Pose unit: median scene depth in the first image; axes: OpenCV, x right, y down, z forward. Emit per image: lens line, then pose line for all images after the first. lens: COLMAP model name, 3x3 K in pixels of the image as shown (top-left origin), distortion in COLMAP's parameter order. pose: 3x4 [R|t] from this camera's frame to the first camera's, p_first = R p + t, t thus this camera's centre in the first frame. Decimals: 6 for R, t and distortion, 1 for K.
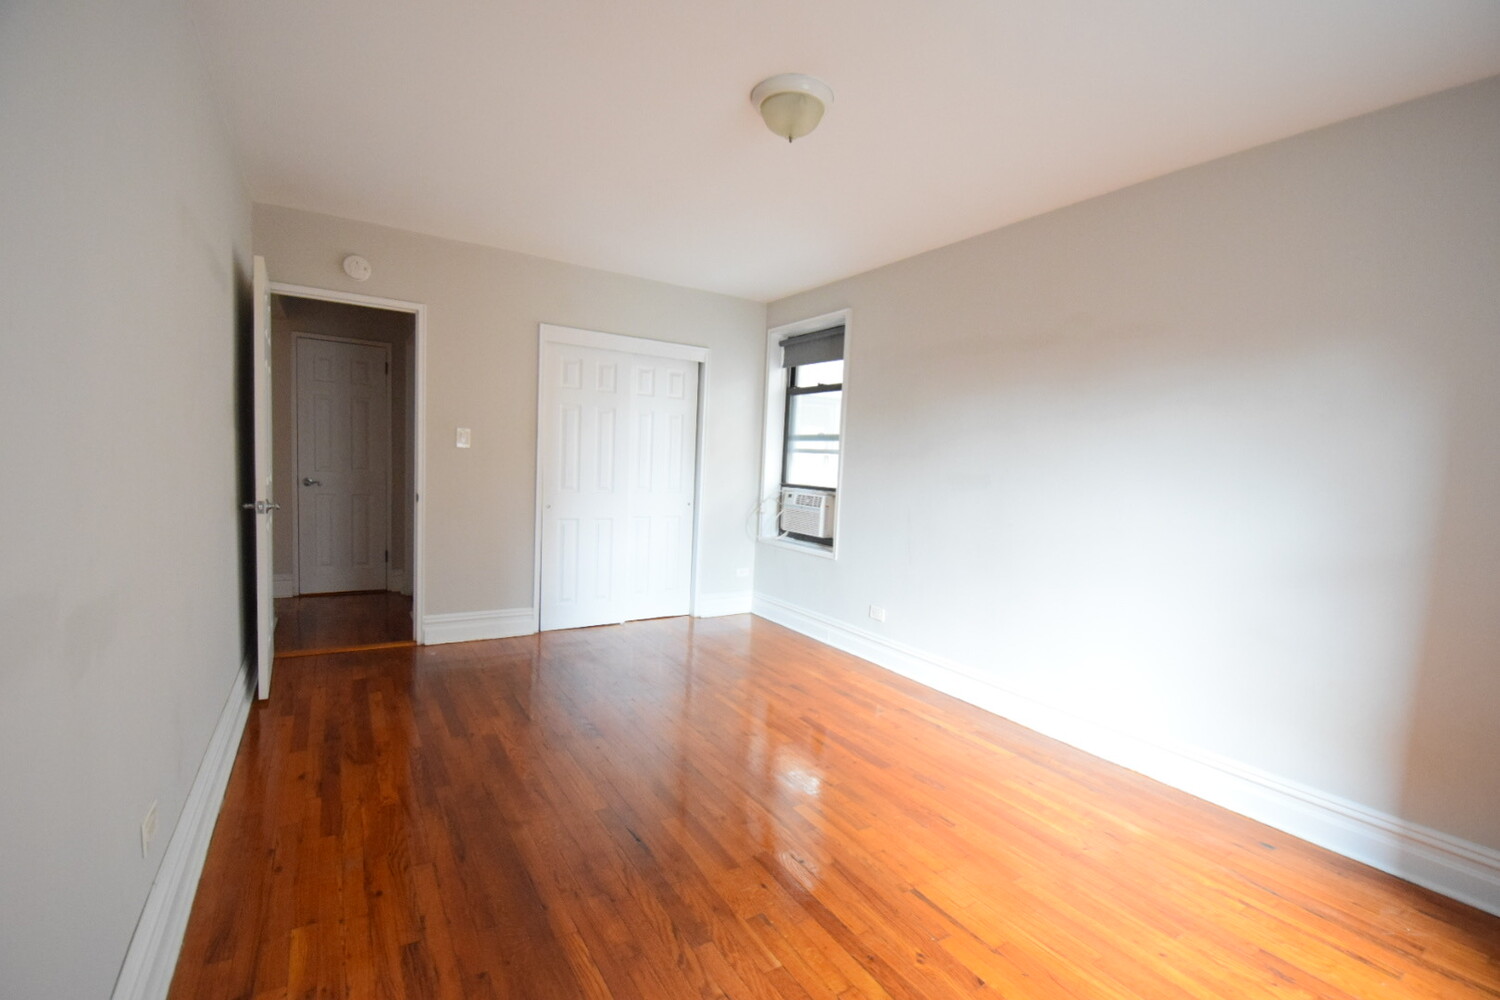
lens RADIAL K [[659.3, 0, 759.2], [0, 659.3, 511.7], [0, 0, 1]] dist [-0.000152, -0.000864]
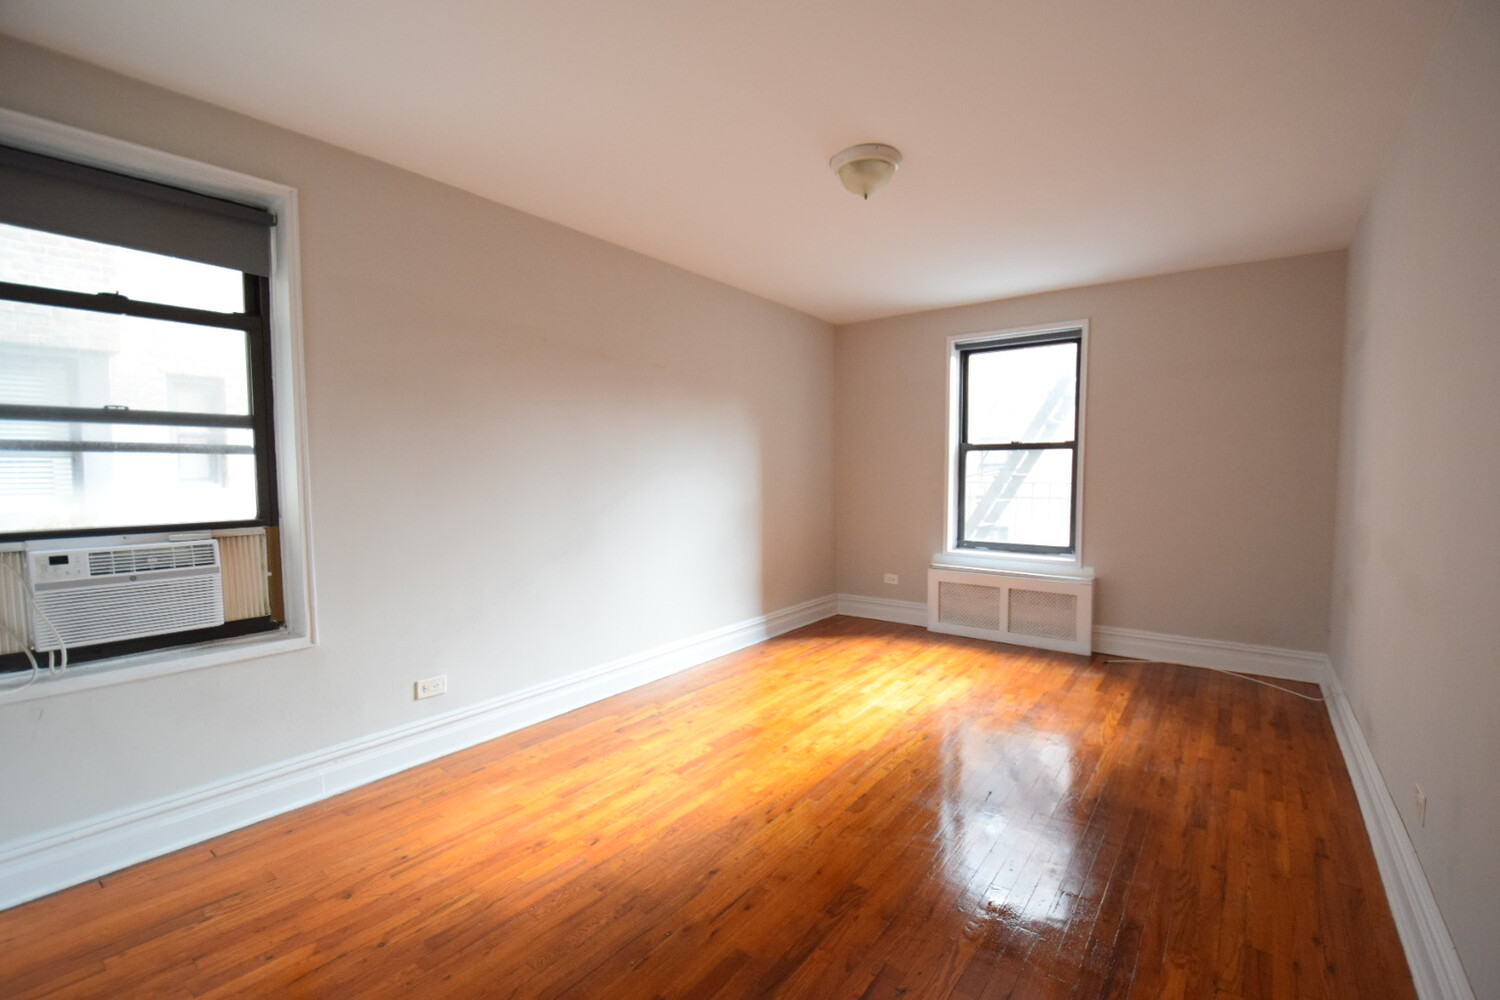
lens RADIAL K [[659.3, 0, 759.2], [0, 659.3, 511.7], [0, 0, 1]] dist [-0.000152, -0.000864]
pose [[-0.352024, -0.107891, 0.929752, -0.729533], [0.056030, 0.989124, 0.135994, -0.131383], [-0.934312, 0.099967, -0.342150, 1.163417]]
